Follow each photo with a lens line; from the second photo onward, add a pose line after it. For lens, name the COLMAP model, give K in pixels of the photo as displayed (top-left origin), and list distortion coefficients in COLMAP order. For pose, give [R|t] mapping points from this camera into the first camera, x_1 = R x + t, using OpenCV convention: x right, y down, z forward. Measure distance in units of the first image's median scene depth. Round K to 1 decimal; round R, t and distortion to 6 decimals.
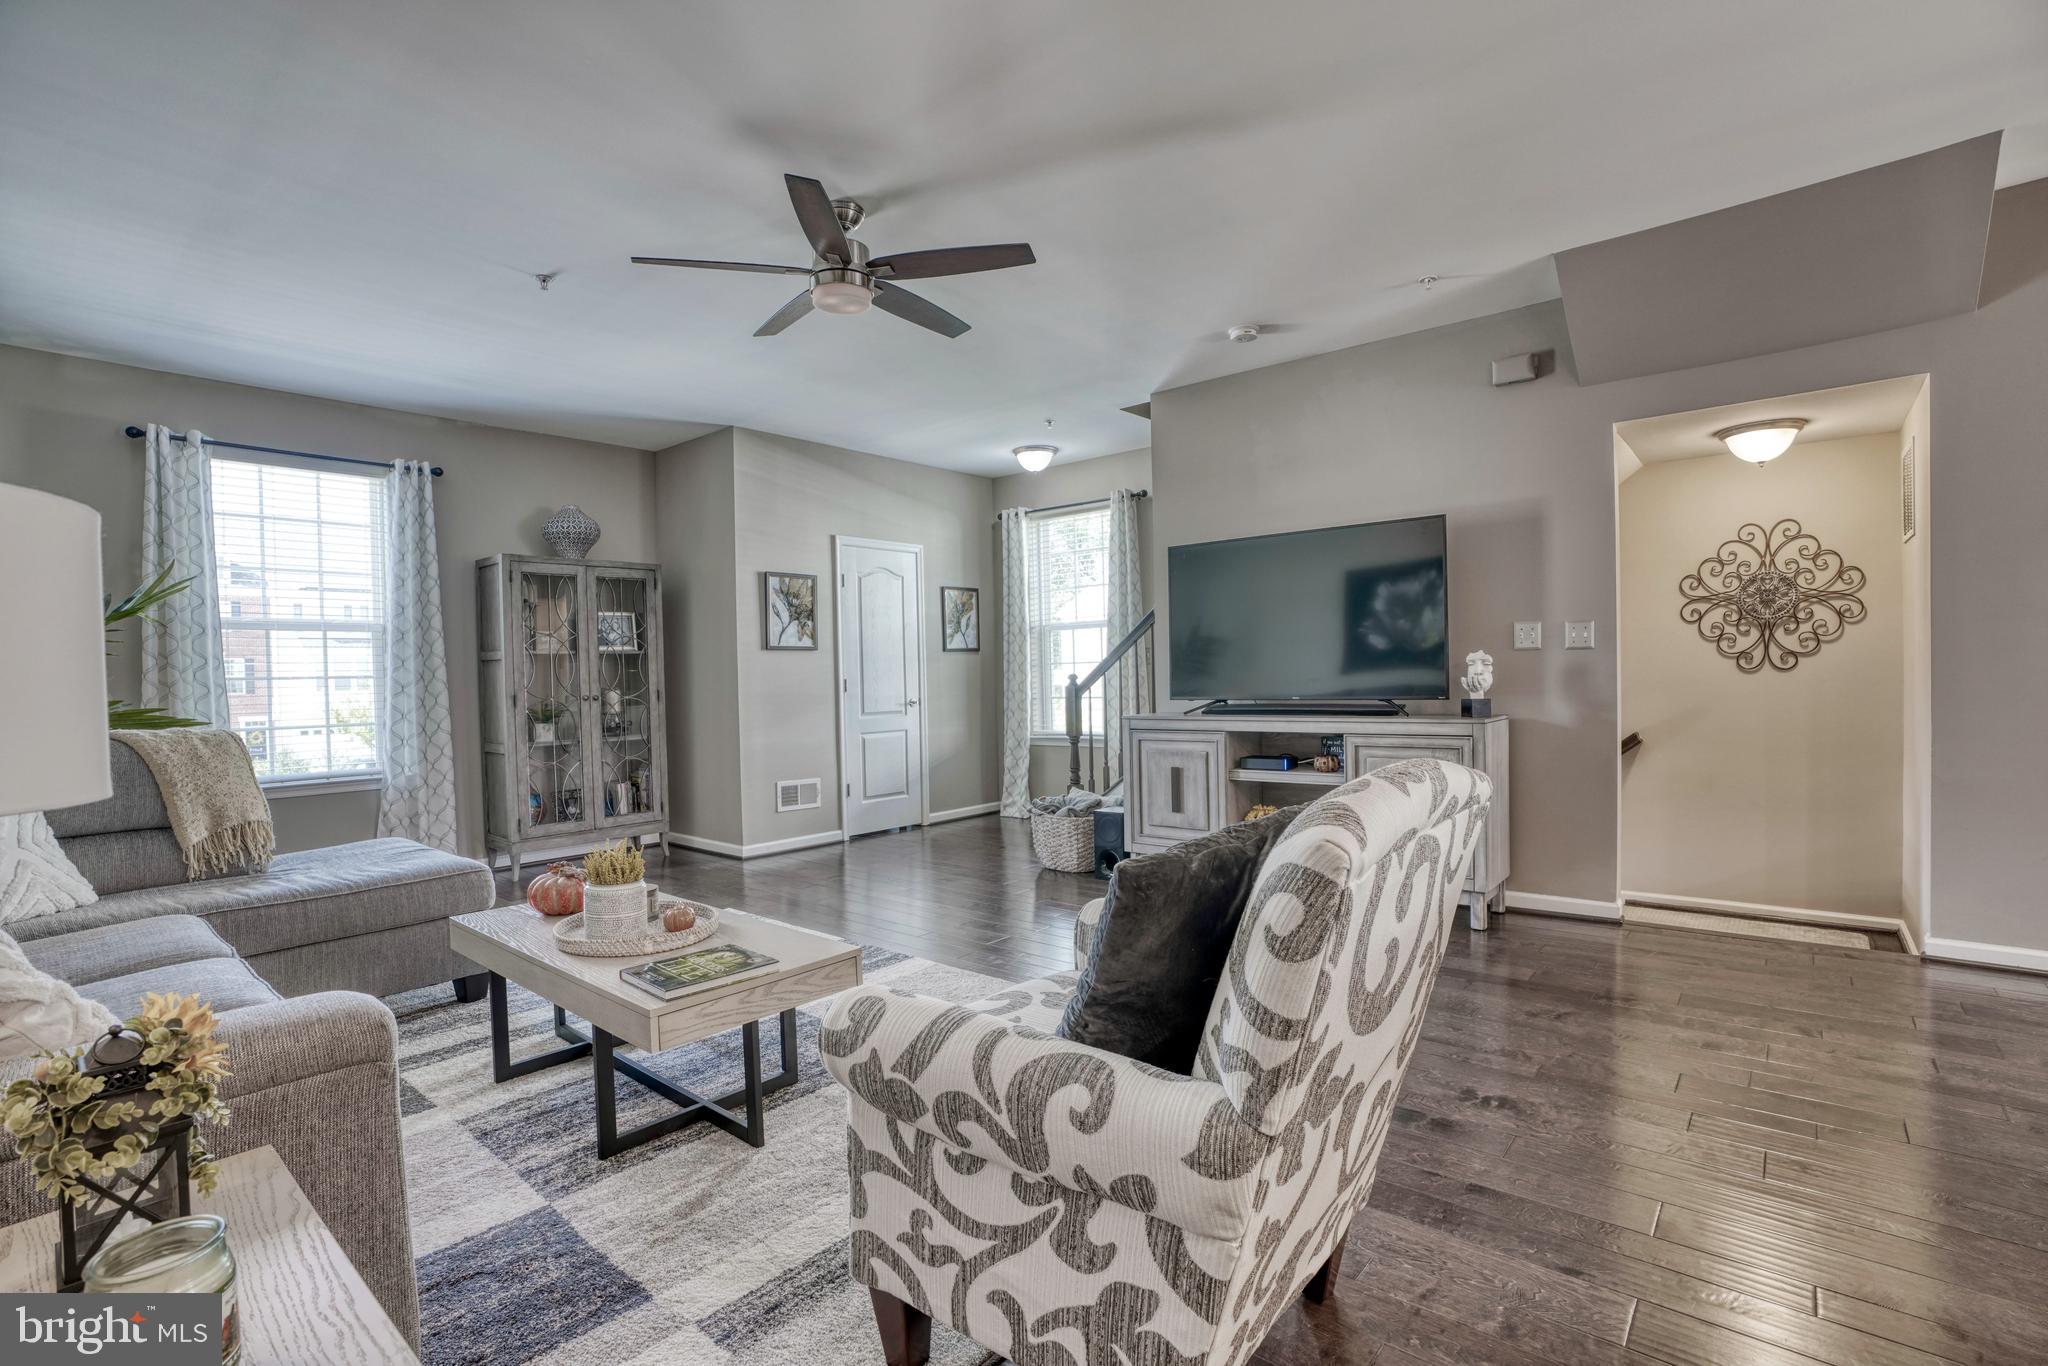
lens RADIAL K [[945.6, 0, 1007.2], [0, 945.6, 692.8], [0, 0, 1]] dist [-0.074564, 0.029714]
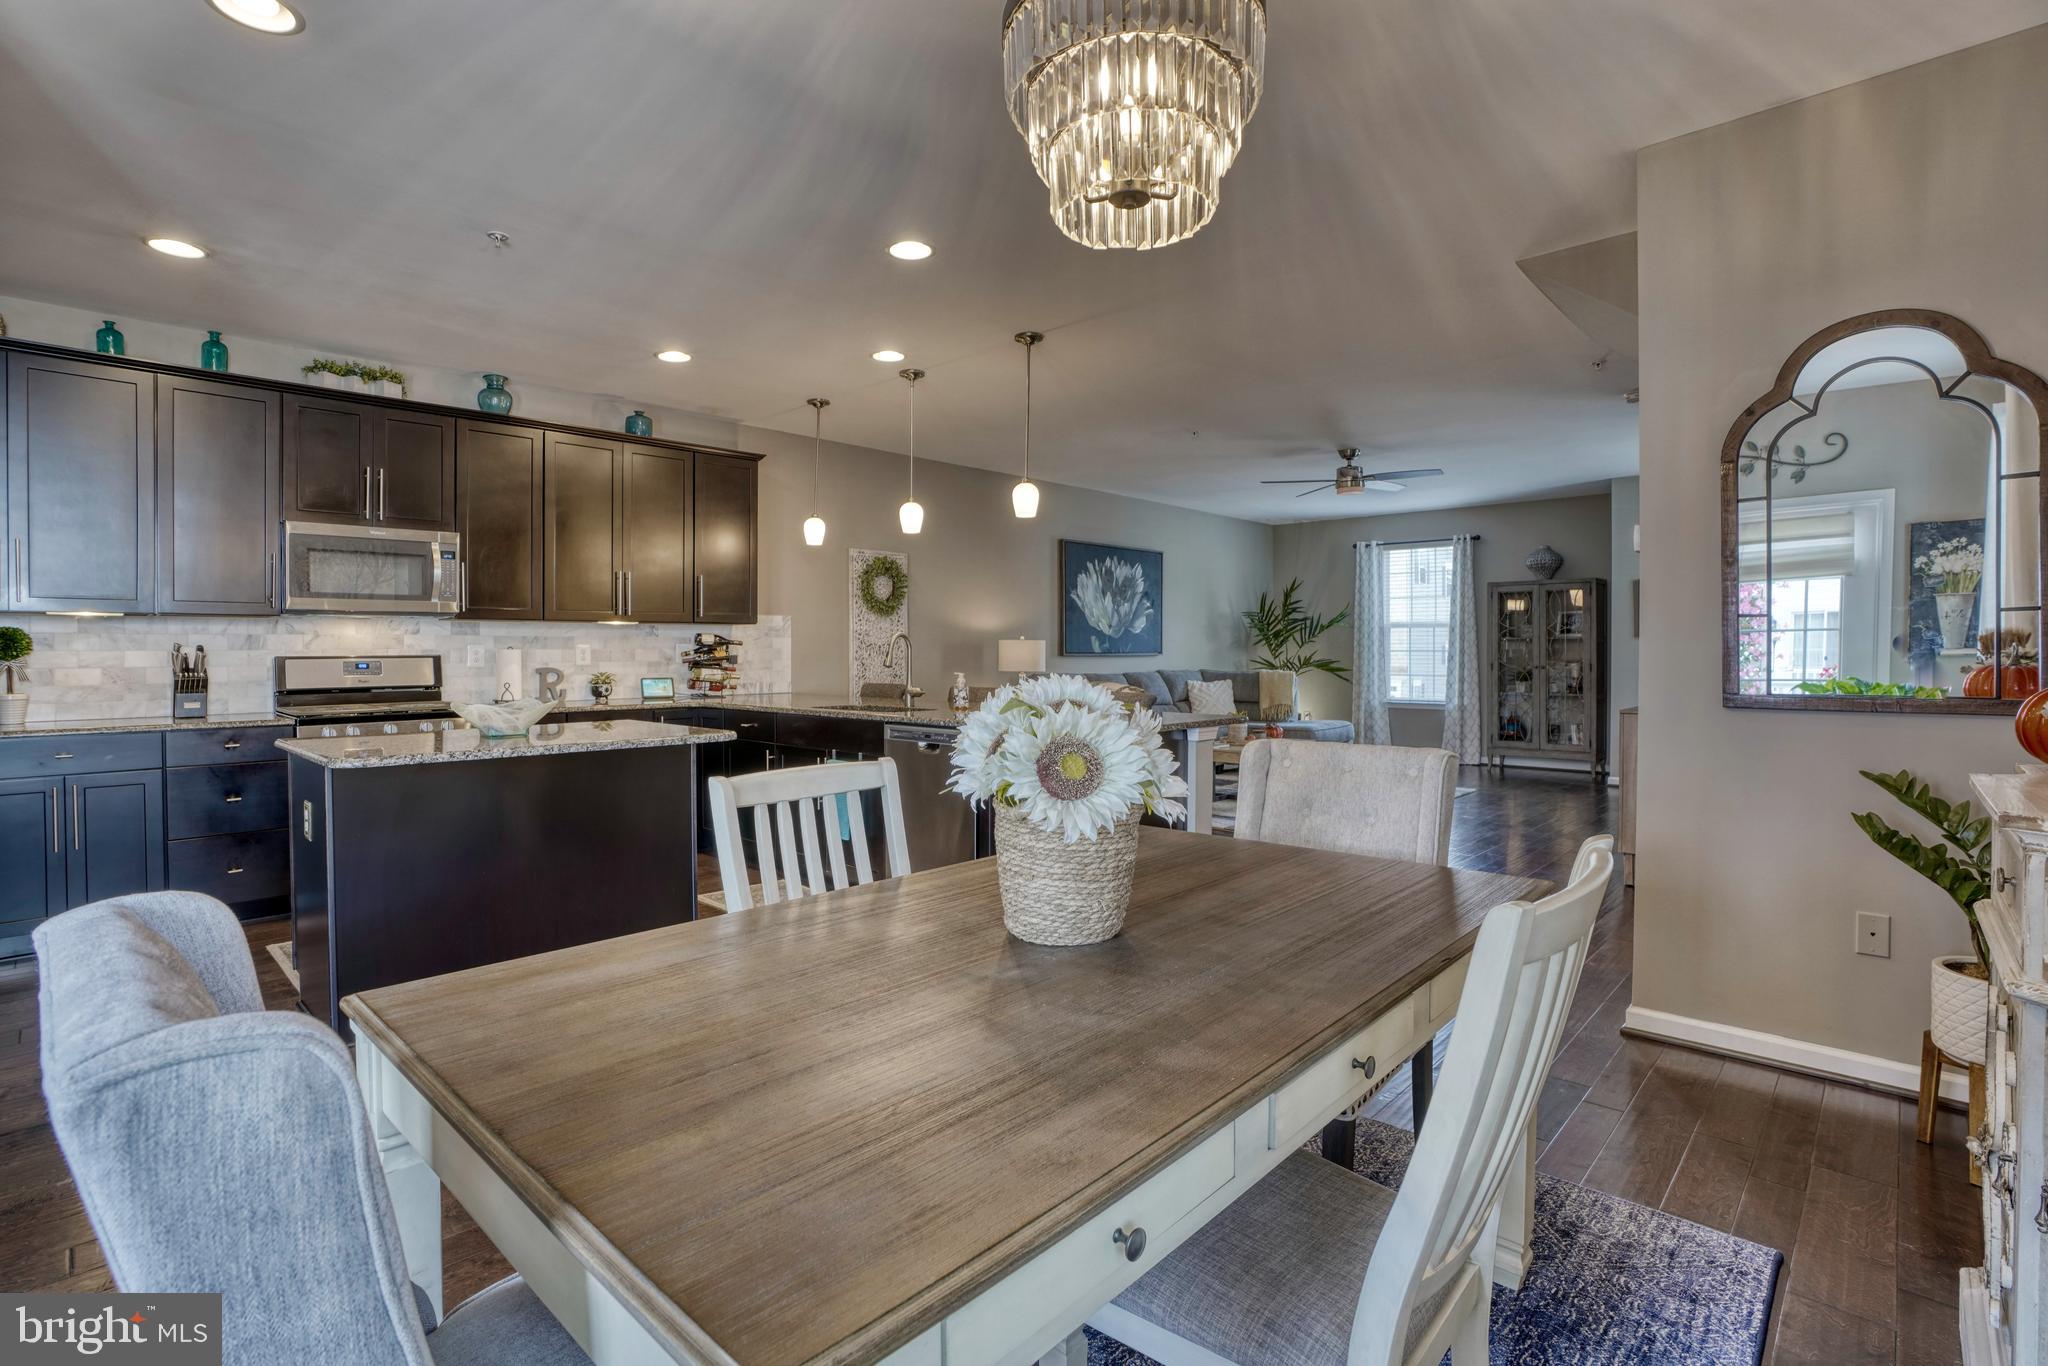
lens RADIAL K [[961.6, 0, 1011.1], [0, 961.6, 661.1], [0, 0, 1]] dist [-0.077013, 0.028964]
pose [[-0.049595, 0.033387, -0.998211, 1.332896], [-0.017077, 0.999267, 0.034270, -0.049104], [0.998623, 0.018746, -0.048988, 0.192683]]
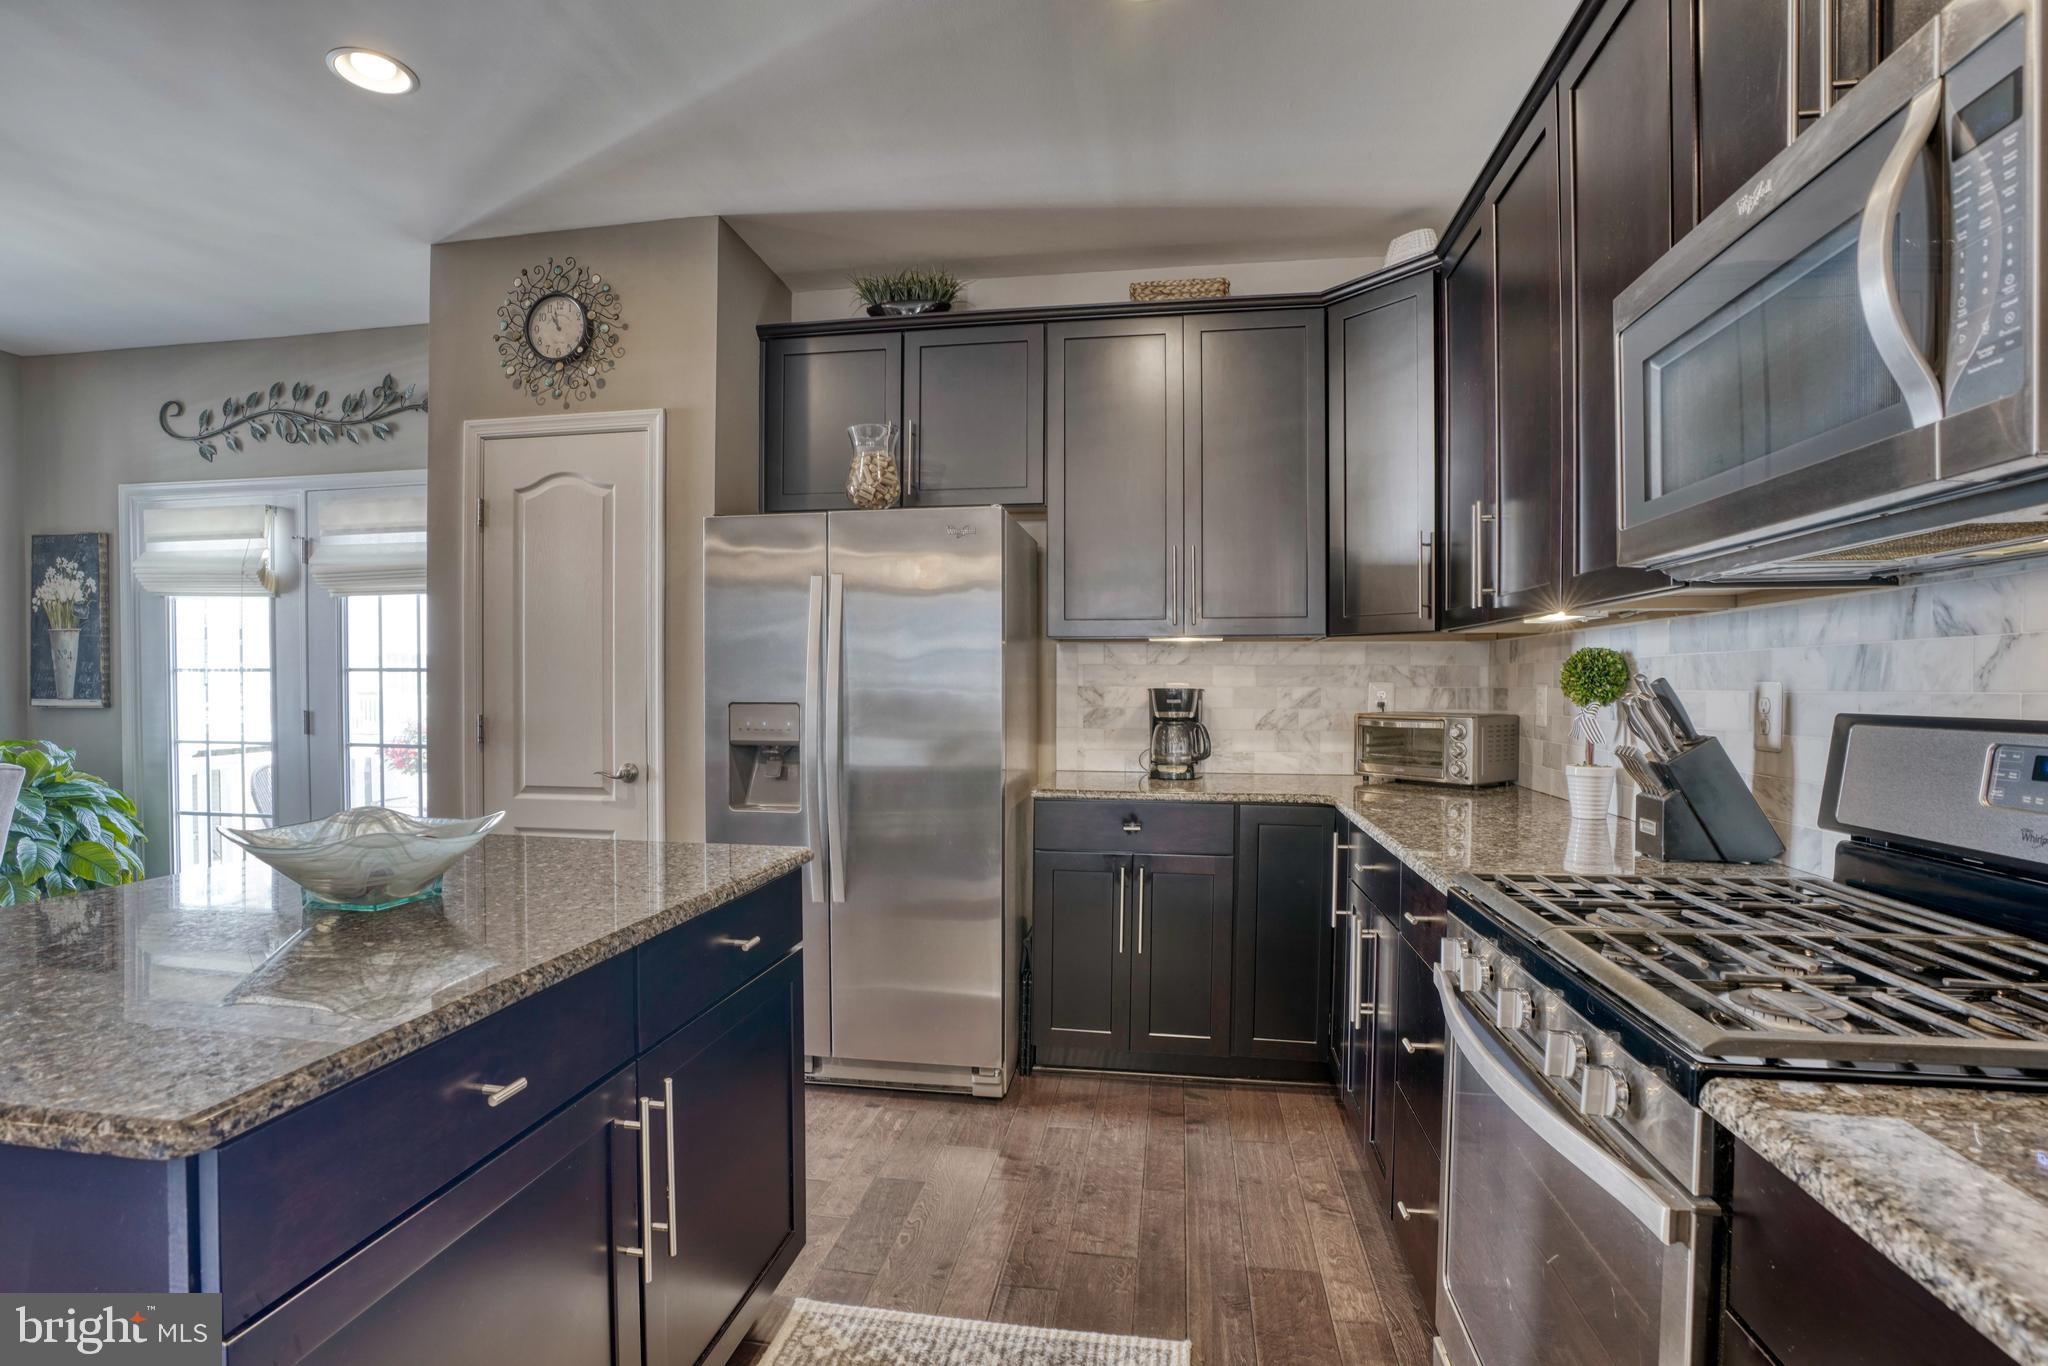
lens RADIAL K [[990.7, 0, 1006.7], [0, 990.7, 702.3], [0, 0, 1]] dist [-0.074888, 0.034005]
pose [[-0.519003, 0.003444, 0.854765, 0.389622], [0.026097, 0.999590, 0.011818, -0.024518], [-0.854374, 0.028440, -0.518880, -0.193409]]
